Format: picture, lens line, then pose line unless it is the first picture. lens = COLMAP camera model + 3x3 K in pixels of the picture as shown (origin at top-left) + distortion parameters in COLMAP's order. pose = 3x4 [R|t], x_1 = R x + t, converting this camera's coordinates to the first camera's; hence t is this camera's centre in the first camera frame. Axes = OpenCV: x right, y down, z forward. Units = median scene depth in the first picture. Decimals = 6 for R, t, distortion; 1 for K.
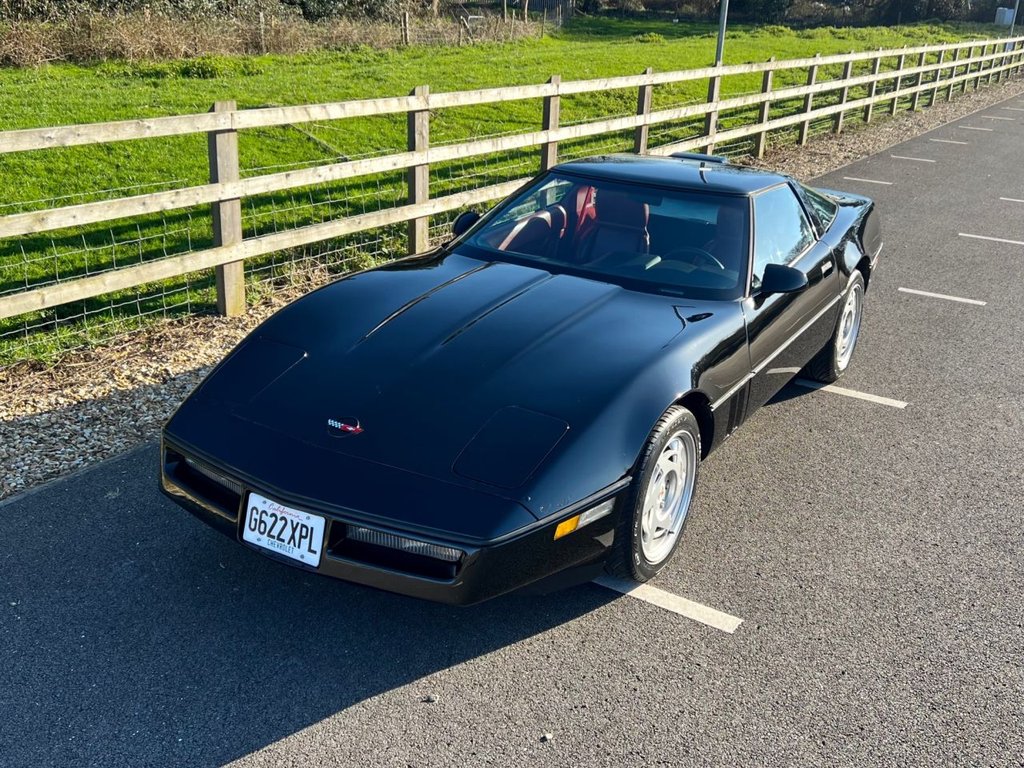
lens RADIAL K [[980.2, 0, 511.0], [0, 980.2, 352.2], [0, 0, 1]] dist [0.039624, -0.013600]
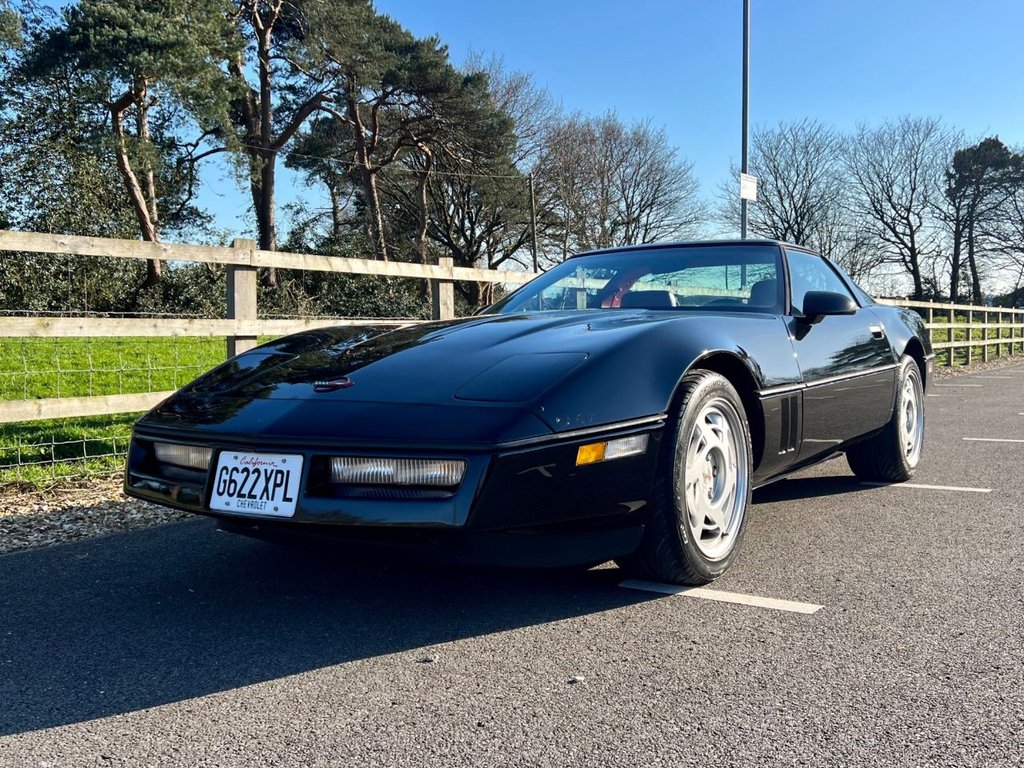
lens RADIAL K [[985.0, 0, 512.0], [0, 985.0, 384.0], [0, 0, 1]] dist [0.044430, -0.021678]
pose [[0.998014, -0.048886, -0.039730, 0.025214], [0.034489, 0.951796, -0.304787, 0.362136], [0.052715, 0.302812, 0.951591, 0.179373]]
